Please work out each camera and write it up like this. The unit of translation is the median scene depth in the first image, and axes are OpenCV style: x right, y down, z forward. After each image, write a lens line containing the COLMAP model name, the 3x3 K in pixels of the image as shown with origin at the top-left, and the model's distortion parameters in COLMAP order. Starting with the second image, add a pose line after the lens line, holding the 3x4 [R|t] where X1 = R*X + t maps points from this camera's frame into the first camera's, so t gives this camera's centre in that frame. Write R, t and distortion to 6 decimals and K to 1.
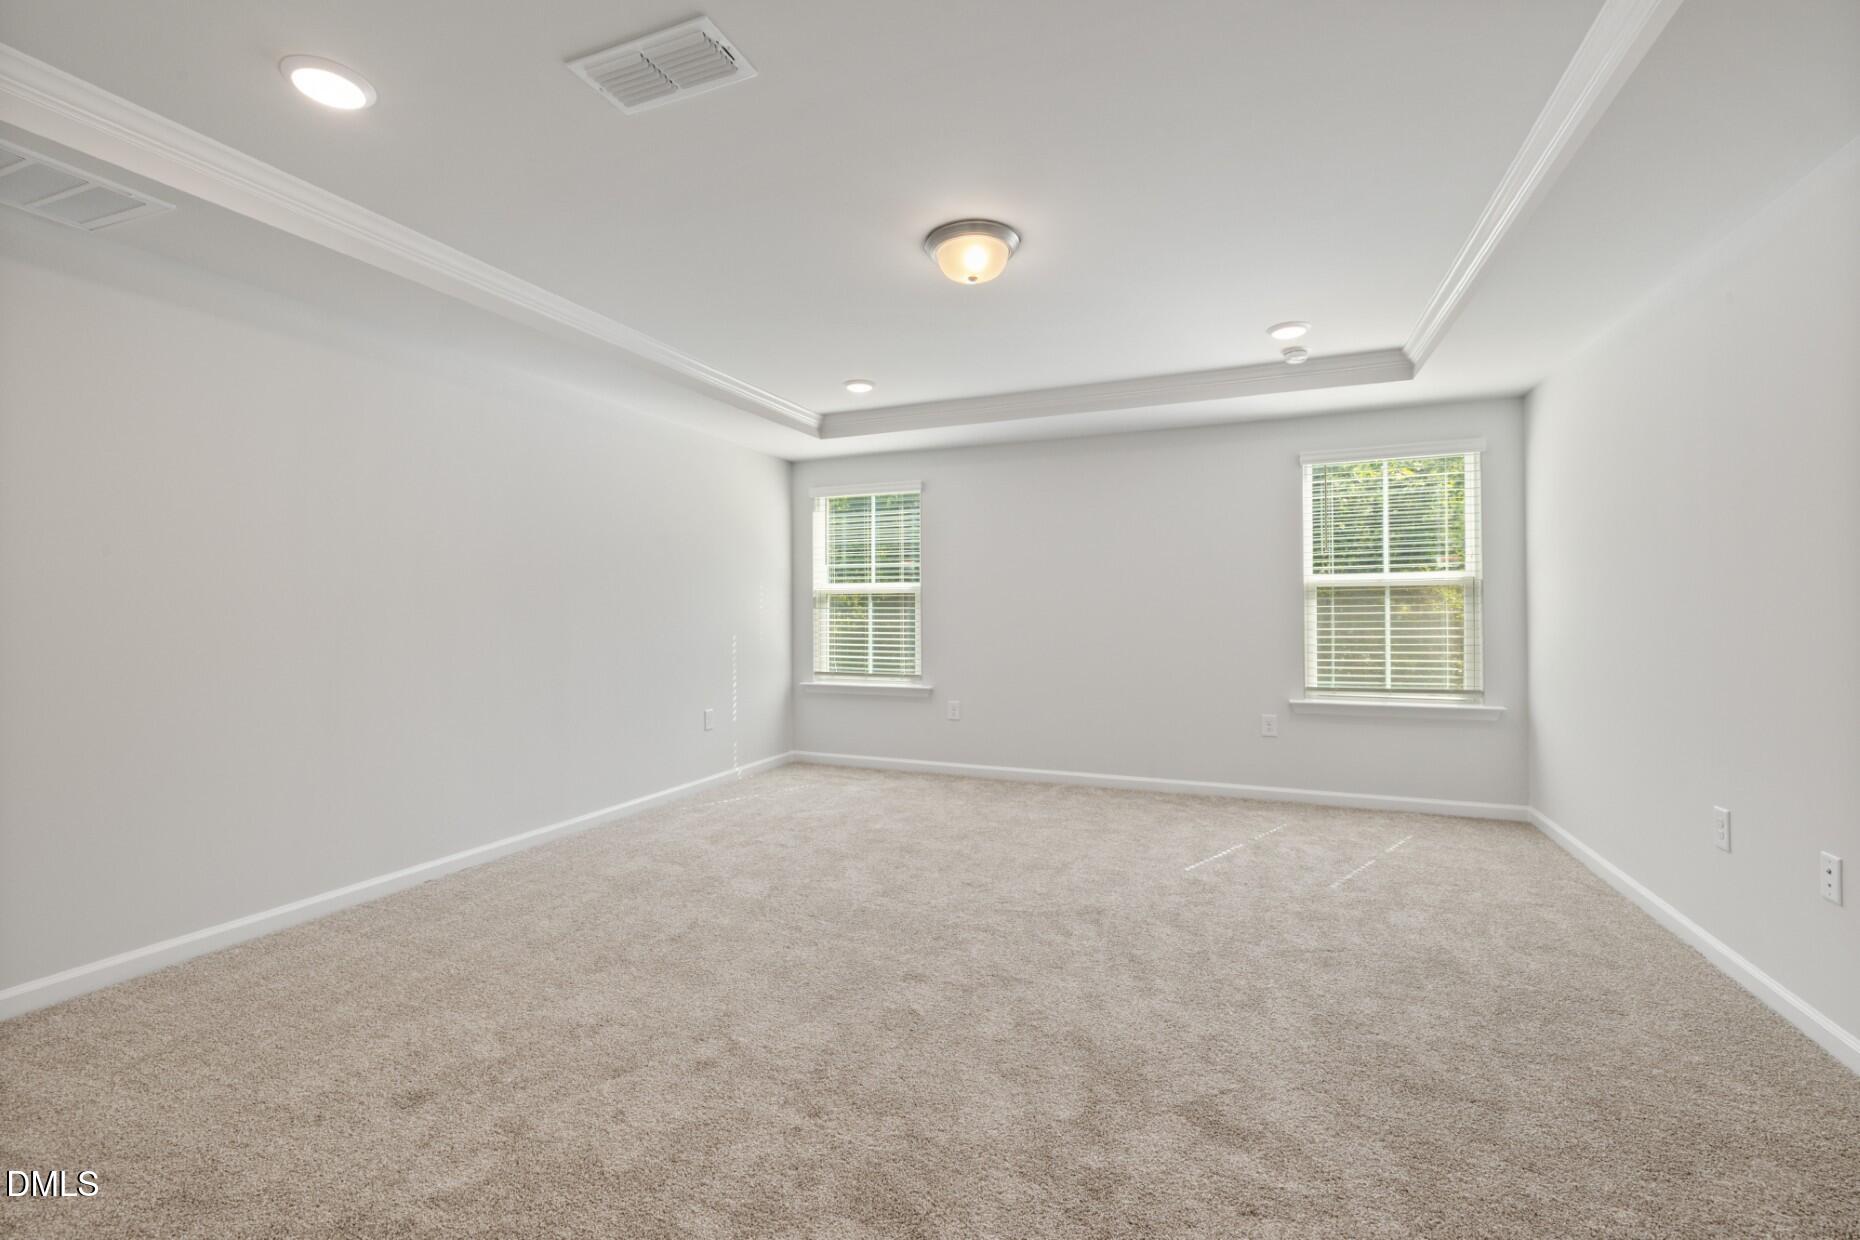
lens RADIAL K [[785.2, 0, 932.7], [0, 785.2, 617.8], [0, 0, 1]] dist [-0.001264, -0.000178]
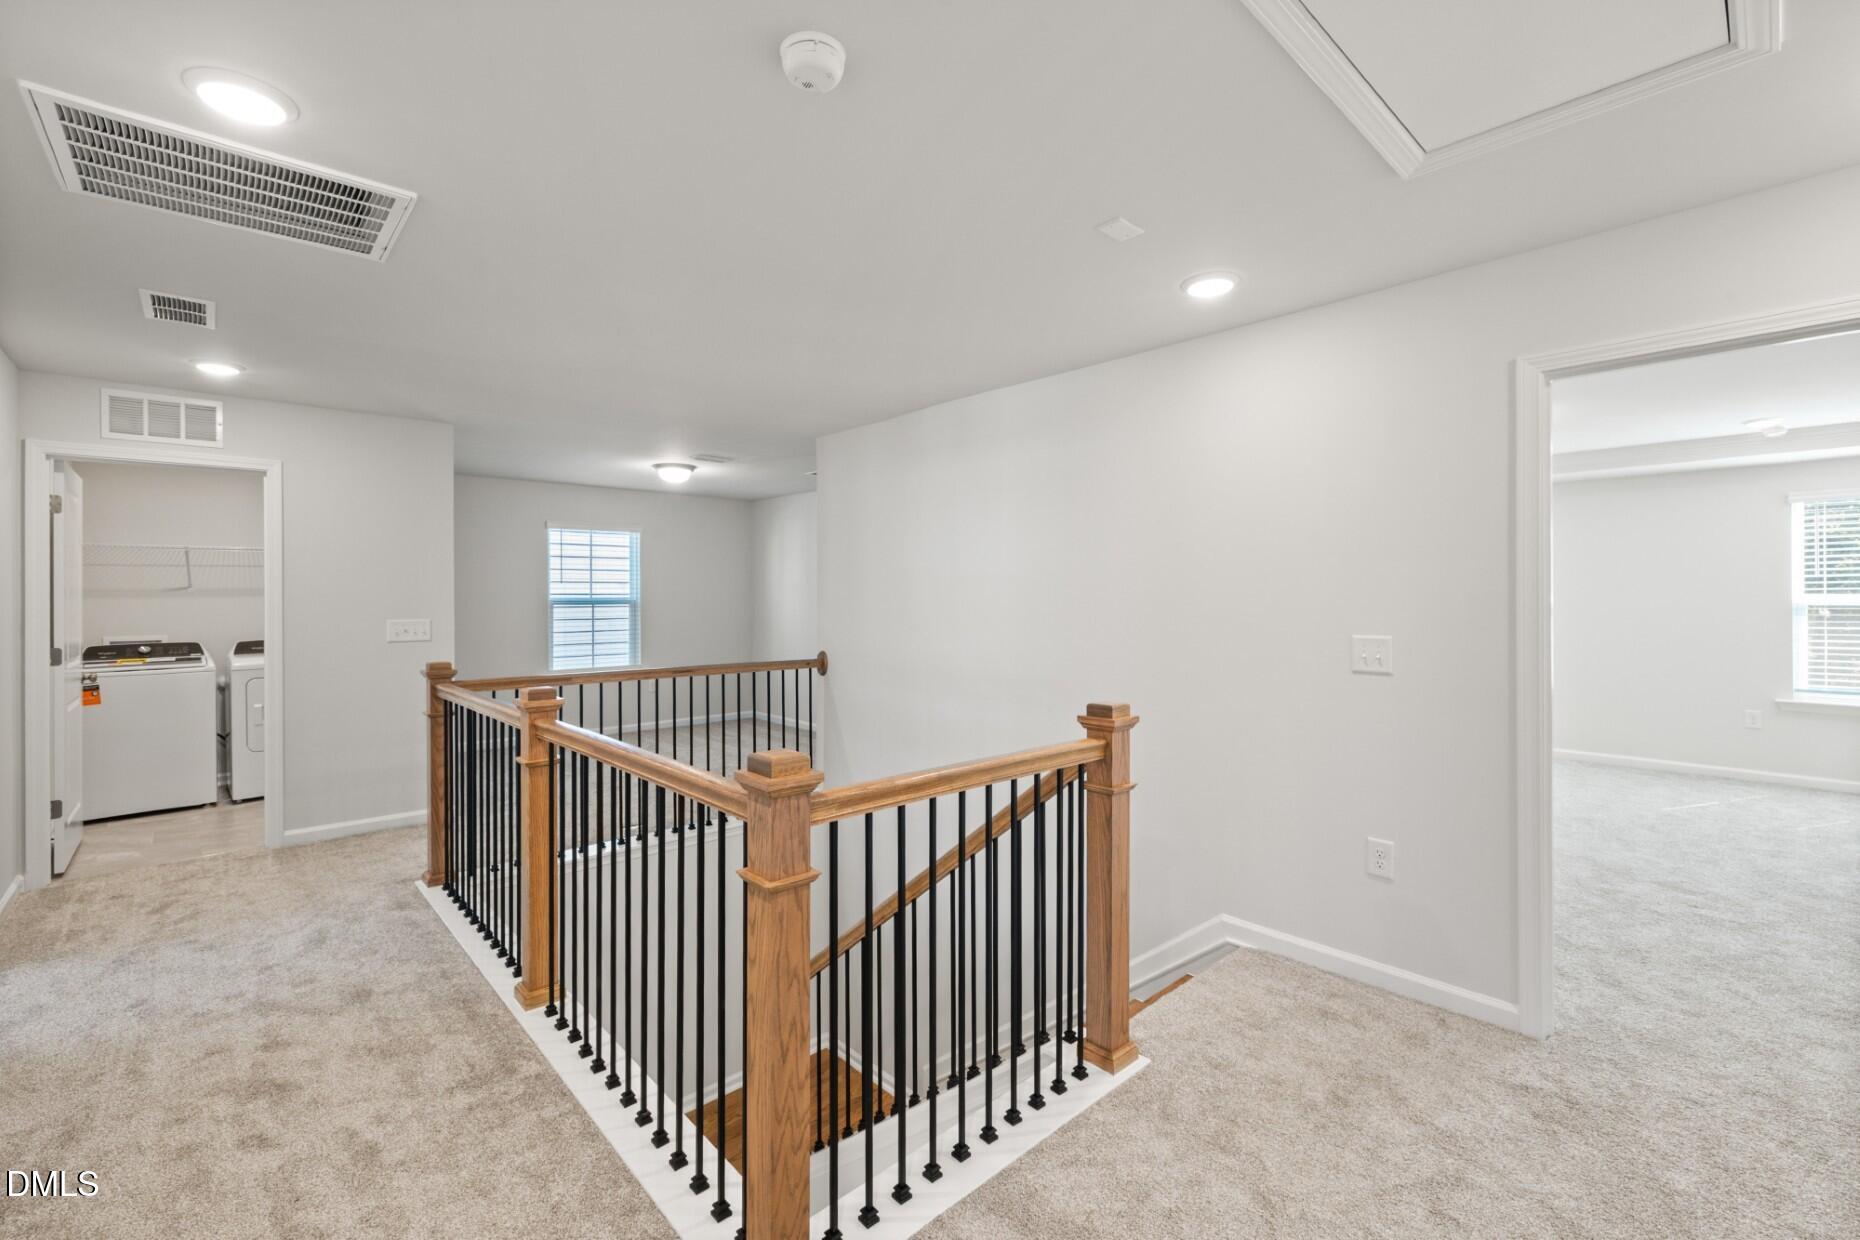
lens RADIAL K [[785.2, 0, 931.2], [0, 785.2, 602.3], [0, 0, 1]] dist [-0.001264, -0.000178]
pose [[0.902744, 0.001275, -0.430176, -0.198390], [-0.002923, 0.999991, -0.003170, -0.036482], [0.430168, 0.004119, 0.902739, -0.646647]]
